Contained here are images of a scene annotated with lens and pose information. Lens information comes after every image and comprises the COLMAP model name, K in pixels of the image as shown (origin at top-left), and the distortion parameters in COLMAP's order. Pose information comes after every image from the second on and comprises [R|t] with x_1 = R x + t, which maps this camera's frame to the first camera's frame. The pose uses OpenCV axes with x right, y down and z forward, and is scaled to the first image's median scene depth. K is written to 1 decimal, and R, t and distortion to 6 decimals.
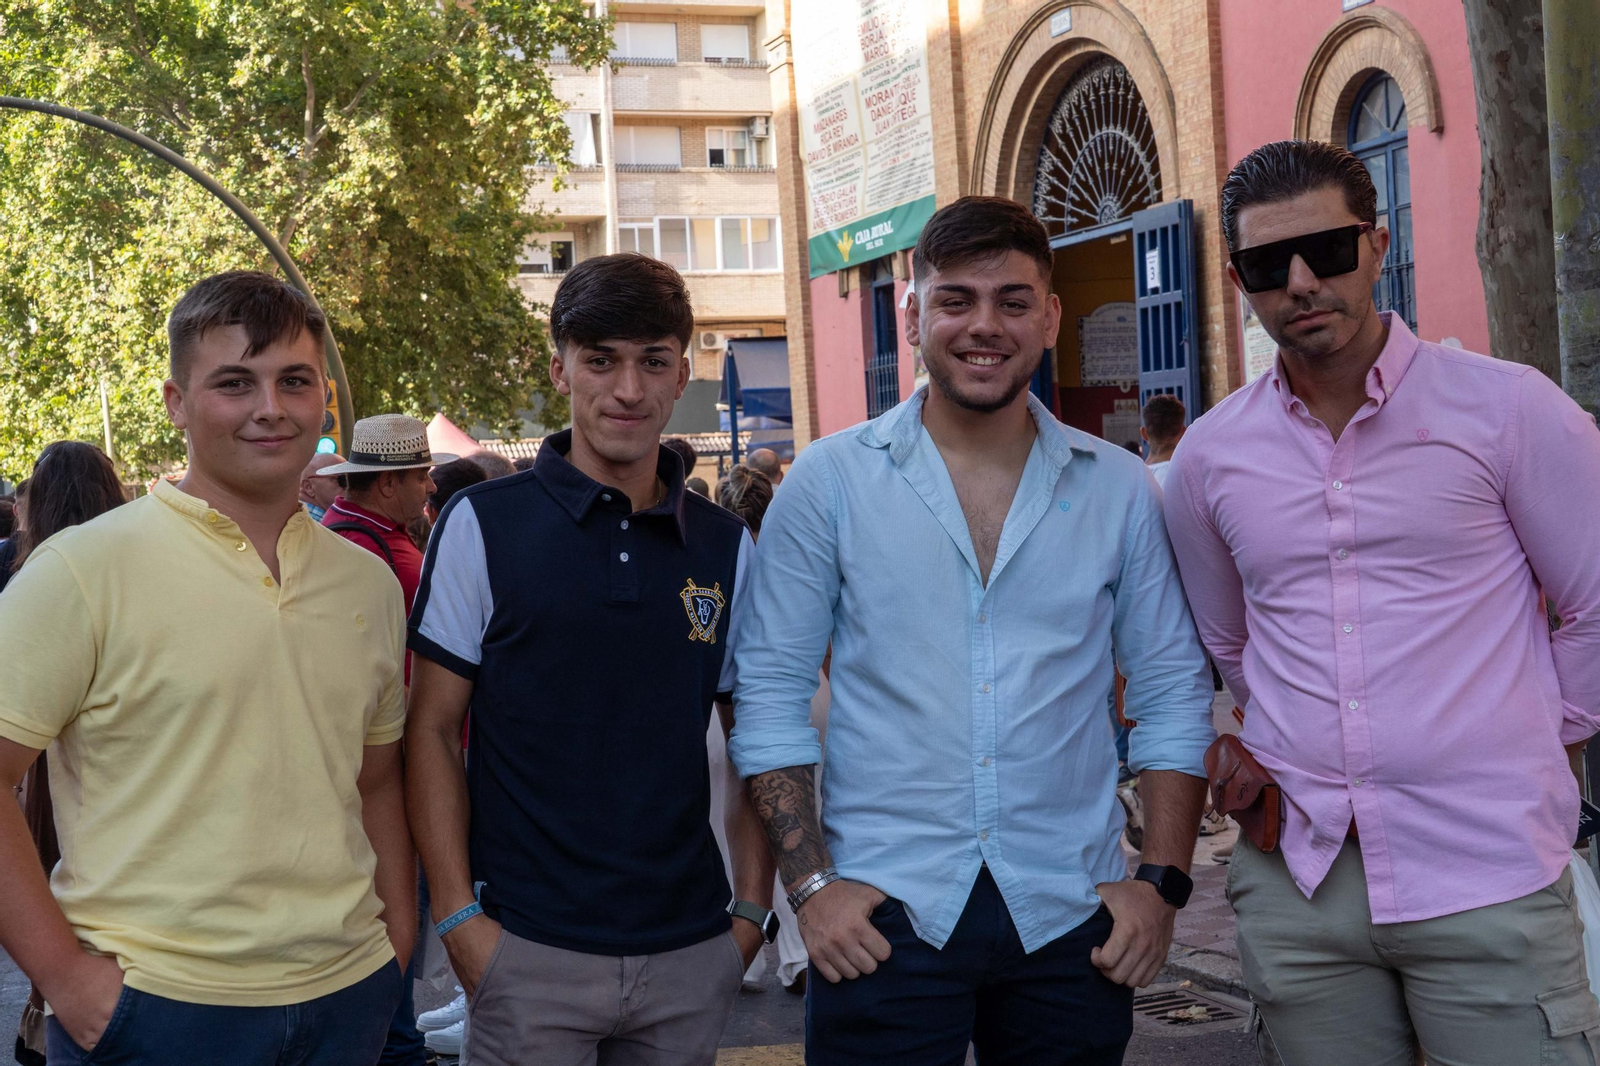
lens RADIAL K [[2338.8, 0, 799.1], [0, 2338.8, 535.2], [0, 0, 1]] dist [-0.057870, 0.000000]
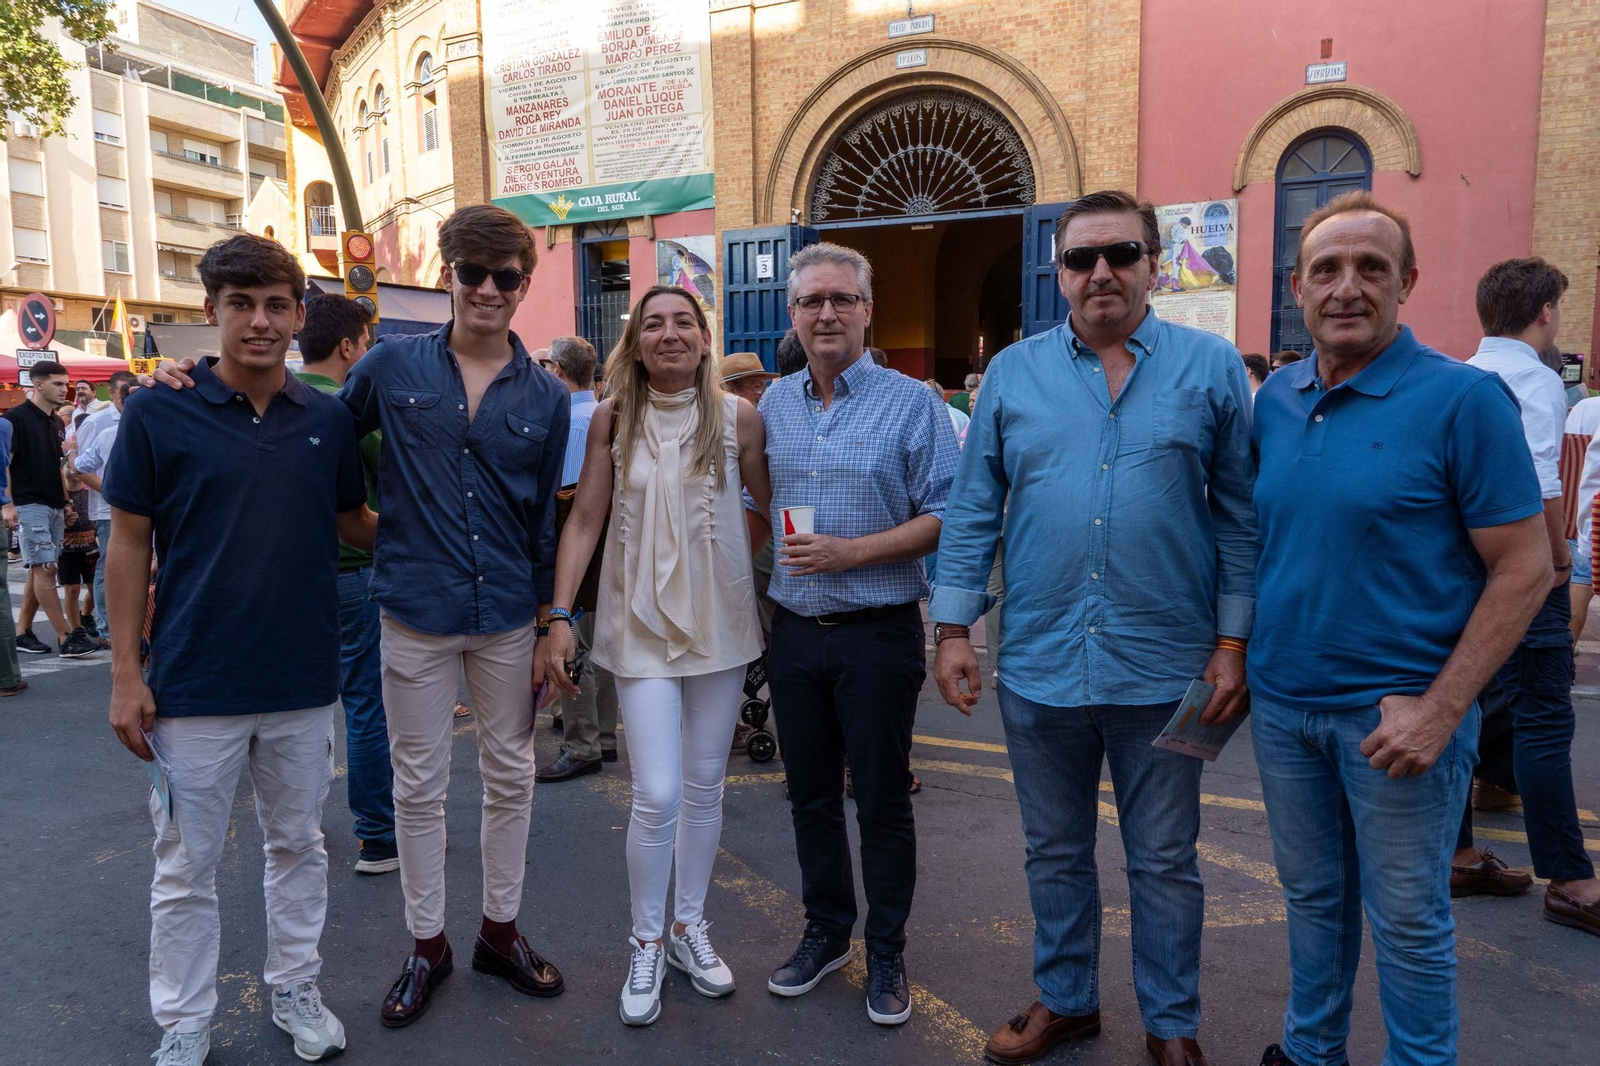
lens RADIAL K [[1049.7, 0, 785.6], [0, 1049.7, 518.7], [0, 0, 1]] dist [-0.032258, 0.011335]
pose [[0.713135, -0.014251, 0.700882, -0.286087], [-0.029821, 0.998272, 0.050641, 0.015020], [-0.700392, -0.057015, 0.711478, 0.466033]]
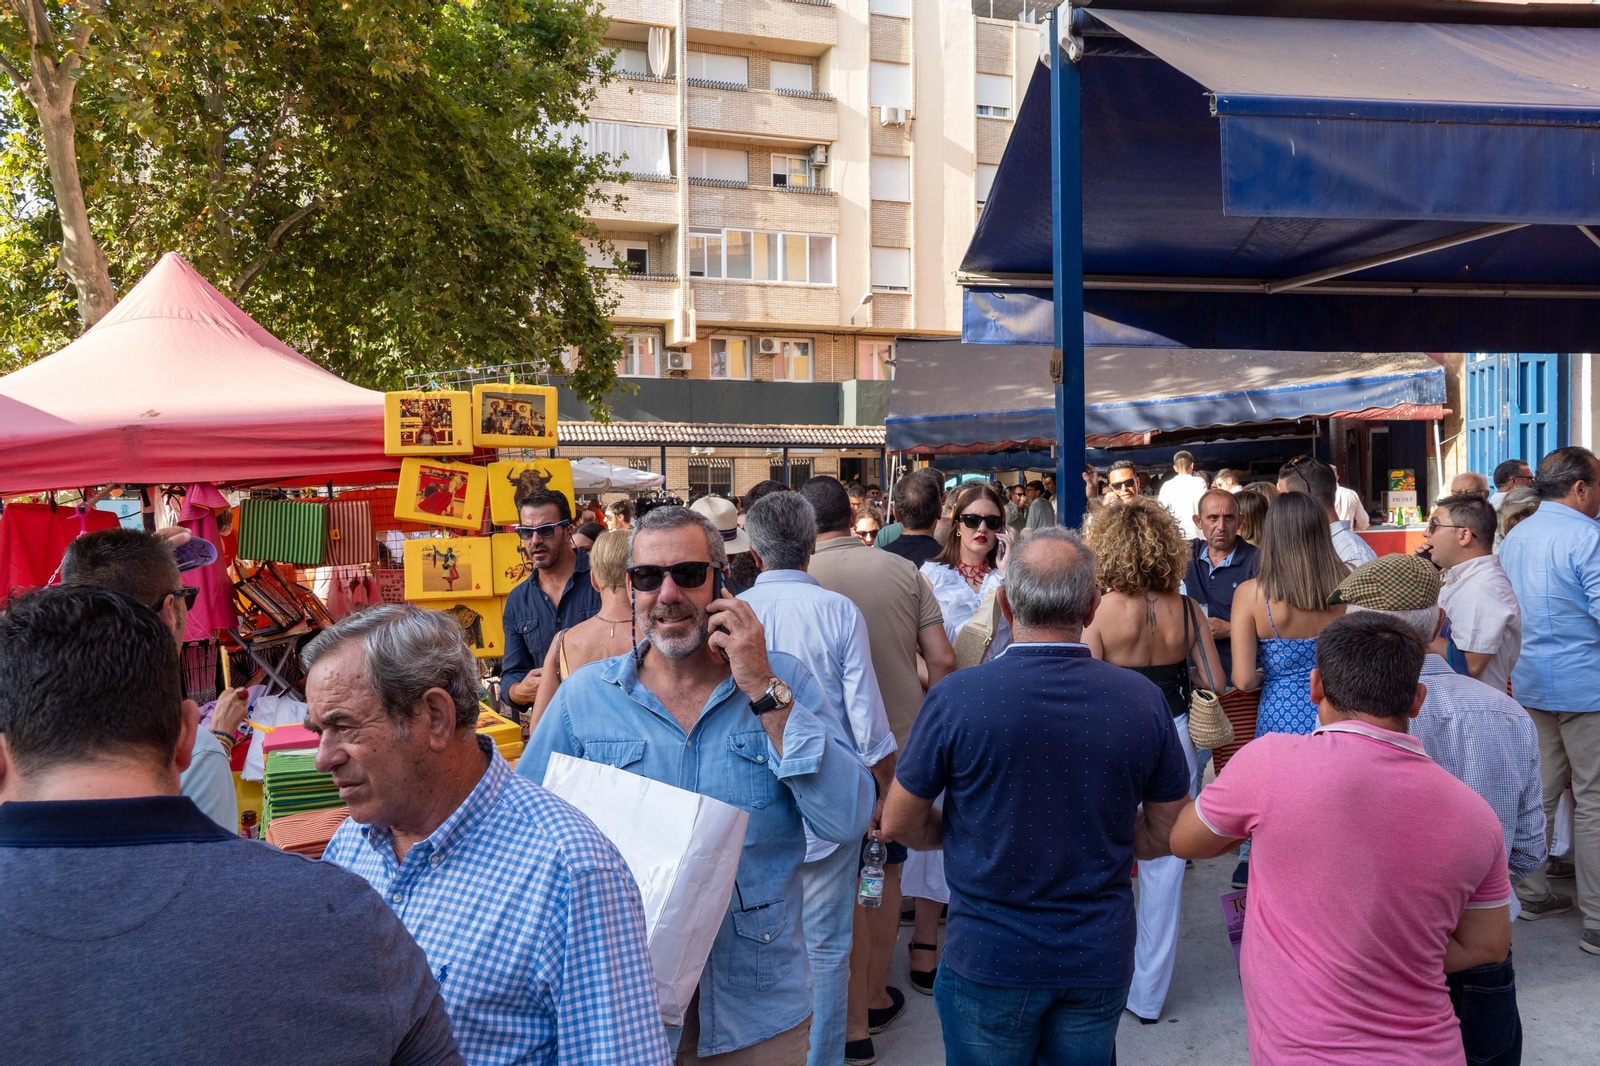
lens RADIAL K [[1354.8, 0, 794.5], [0, 1354.8, 535.8], [0, 0, 1]] dist [0.073304, 0.000534]
pose [[0.998981, 0.043658, 0.011414, -0.077368], [-0.043900, 0.998796, 0.021909, -0.021370], [-0.010443, -0.022388, 0.999695, 0.950436]]
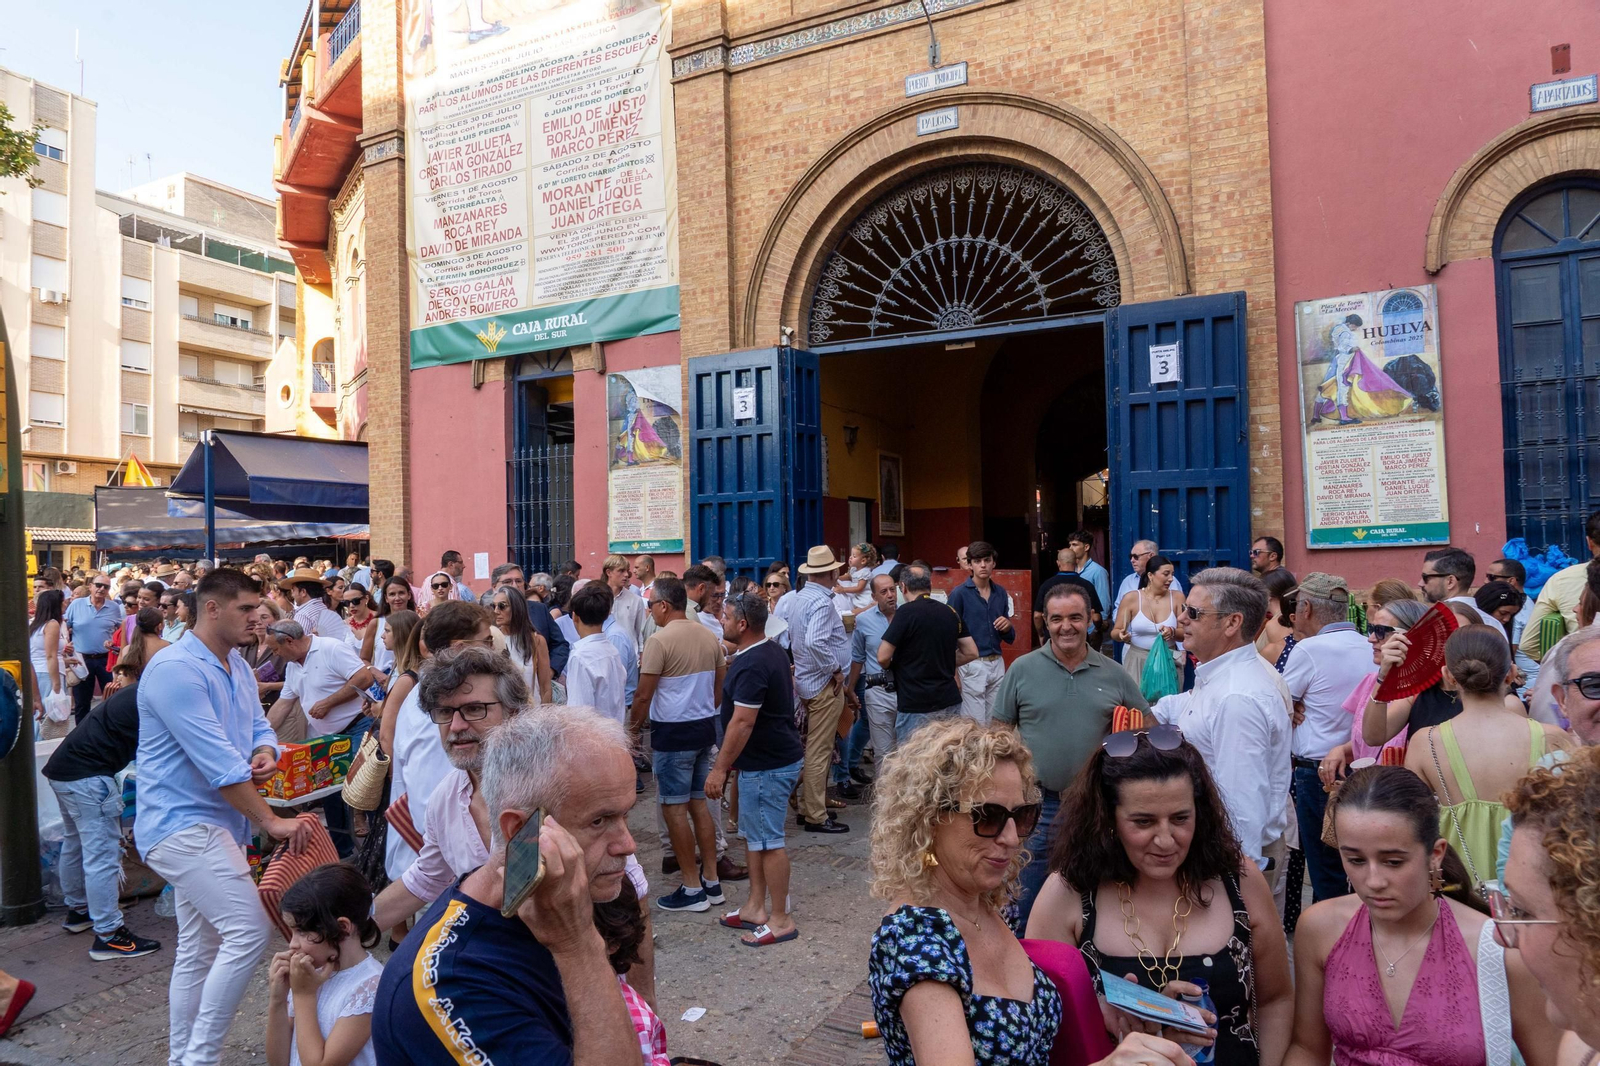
lens RADIAL K [[1049.7, 0, 779.1], [0, 1049.7, 527.5], [0, 0, 1]] dist [-0.032258, 0.011335]
pose [[0.747345, 0.070305, 0.660707, -0.170932], [-0.019914, 0.996310, -0.083490, -0.006213], [-0.664138, 0.049238, 0.745987, 0.556580]]
